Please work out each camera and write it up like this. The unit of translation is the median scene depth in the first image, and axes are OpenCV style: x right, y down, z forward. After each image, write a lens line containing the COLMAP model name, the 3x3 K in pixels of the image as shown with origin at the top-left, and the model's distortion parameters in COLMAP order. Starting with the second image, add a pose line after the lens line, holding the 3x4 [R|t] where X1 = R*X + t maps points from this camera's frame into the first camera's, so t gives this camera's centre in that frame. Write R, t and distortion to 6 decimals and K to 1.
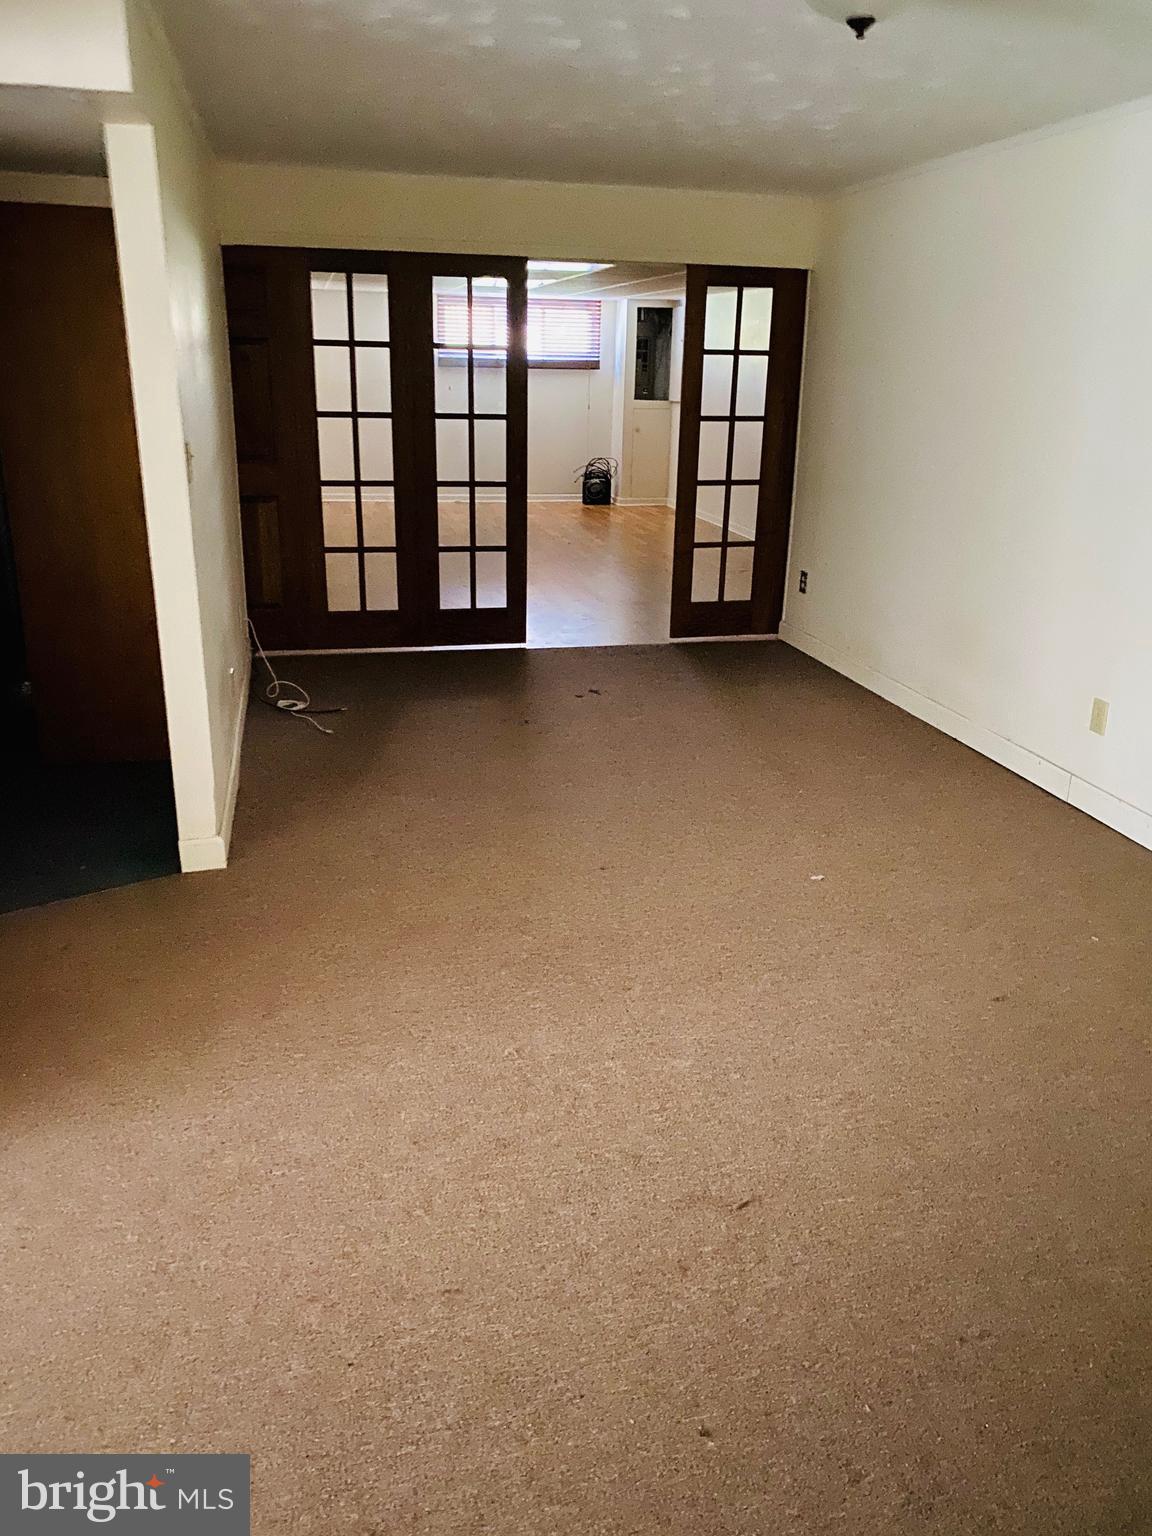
lens RADIAL K [[1193.5, 0, 576.0], [0, 1193.5, 768.0], [0, 0, 1]] dist [0.029324, -0.011516]
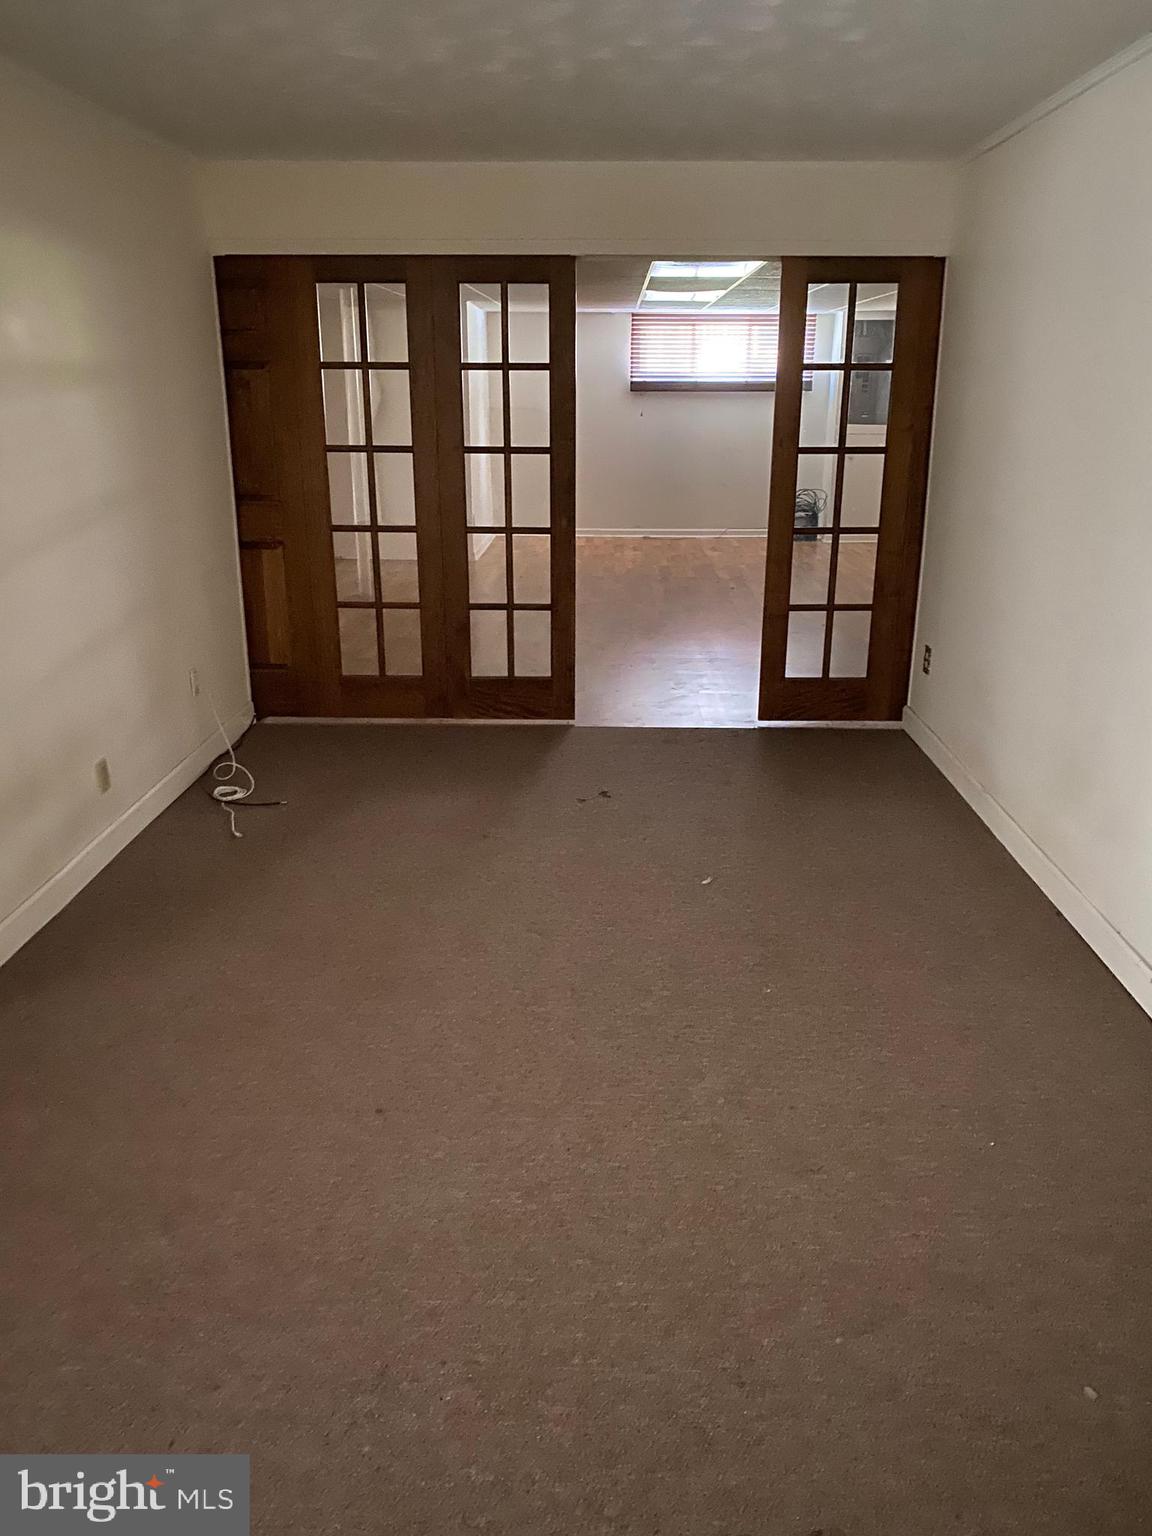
lens RADIAL K [[1172.5, 0, 576.0], [0, 1172.5, 768.0], [0, 0, 1]] dist [0.027416, -0.002821]
pose [[0.966678, 0.063091, -0.248098, 0.170853], [-0.066472, 0.997774, -0.005264, -0.069340], [0.247213, 0.021580, 0.968721, 0.216472]]
